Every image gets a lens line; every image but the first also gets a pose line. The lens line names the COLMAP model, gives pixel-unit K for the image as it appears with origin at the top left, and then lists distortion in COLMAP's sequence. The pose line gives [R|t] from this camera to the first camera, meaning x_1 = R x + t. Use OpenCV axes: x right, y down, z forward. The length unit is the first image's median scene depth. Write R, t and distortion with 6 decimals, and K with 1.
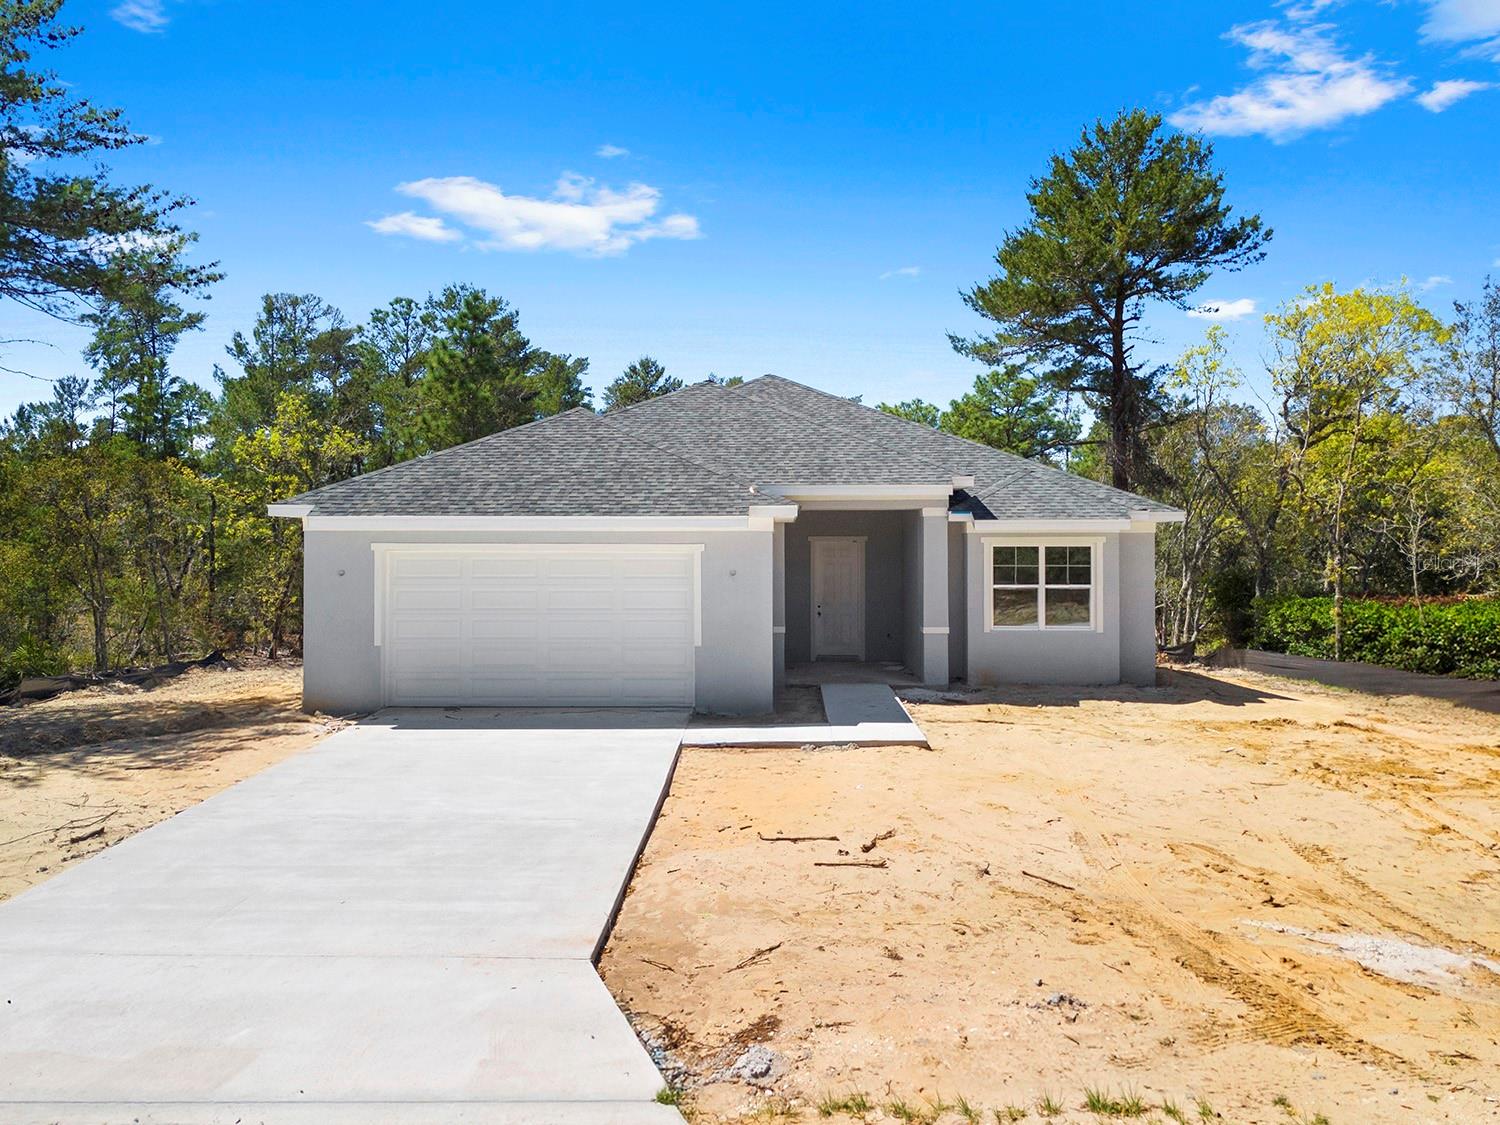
lens RADIAL K [[1100.8, 0, 750.2], [0, 1100.8, 558.0], [0, 0, 1]] dist [0.067880, -0.014057]
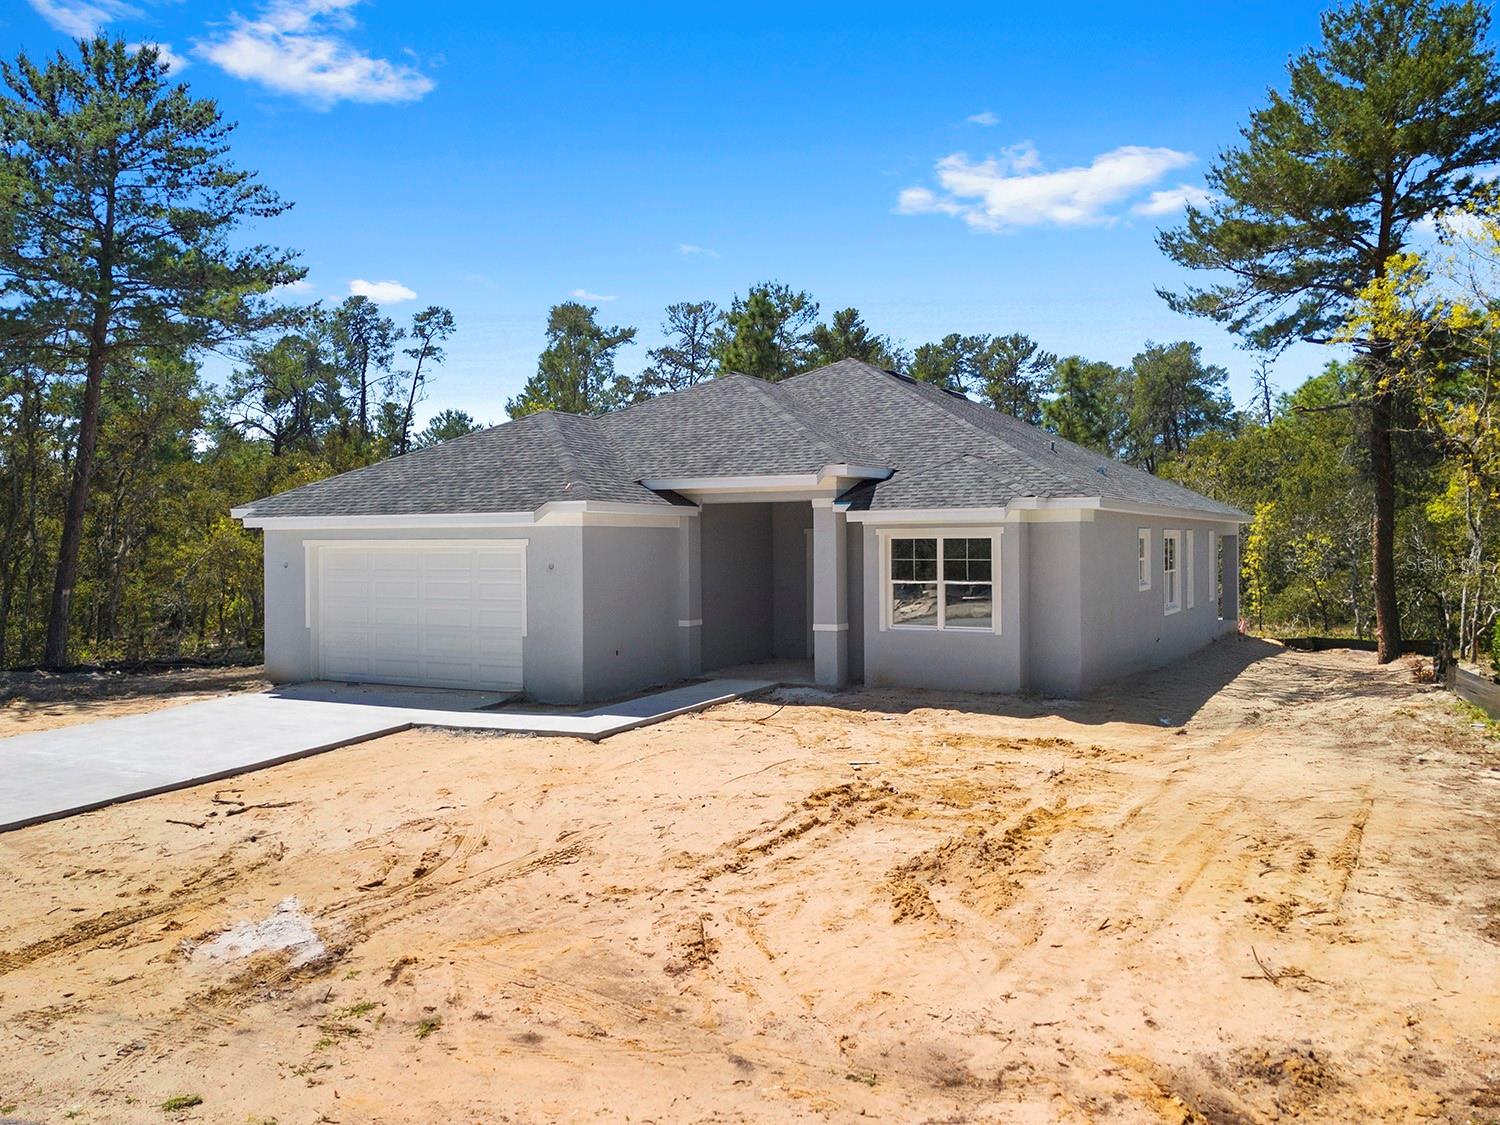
lens RADIAL K [[1148.9, 0, 747.5], [0, 1148.9, 567.2], [0, 0, 1]] dist [0.061029, 0.001229]
pose [[0.911113, 0.003033, -0.412146, 0.511090], [0.003504, 0.999880, 0.015106, -0.001615], [0.412143, -0.015208, 0.910992, 0.072086]]
